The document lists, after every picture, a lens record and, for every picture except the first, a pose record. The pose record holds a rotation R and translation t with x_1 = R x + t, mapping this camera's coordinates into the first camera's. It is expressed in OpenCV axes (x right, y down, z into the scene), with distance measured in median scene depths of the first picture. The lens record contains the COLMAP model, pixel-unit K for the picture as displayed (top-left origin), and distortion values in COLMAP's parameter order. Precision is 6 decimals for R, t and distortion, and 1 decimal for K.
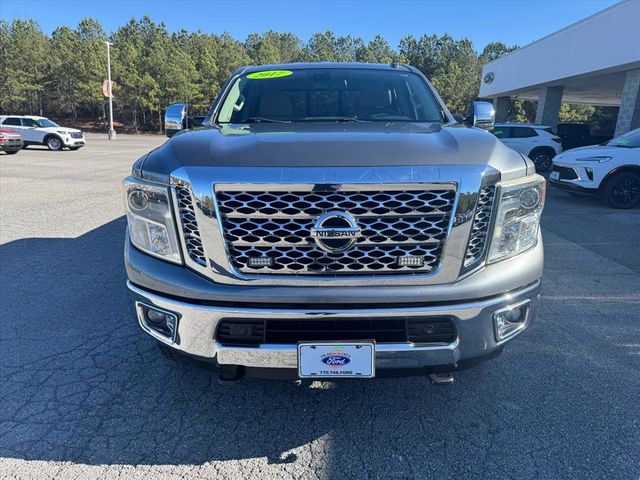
lens RADIAL K [[458.0, 0, 317.5], [0, 458.0, 240.1], [0, 0, 1]] dist [0.035811, -0.036737]
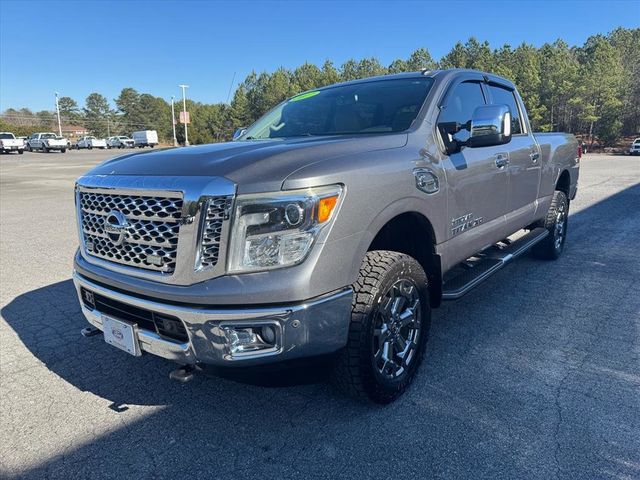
lens RADIAL K [[458.0, 0, 313.0], [0, 458.0, 239.6], [0, 0, 1]] dist [0.035811, -0.036737]
pose [[0.773526, 0.098700, -0.626032, 0.629455], [-0.122122, 0.992499, 0.005583, -0.029907], [0.621887, 0.072133, 0.779778, 0.184874]]
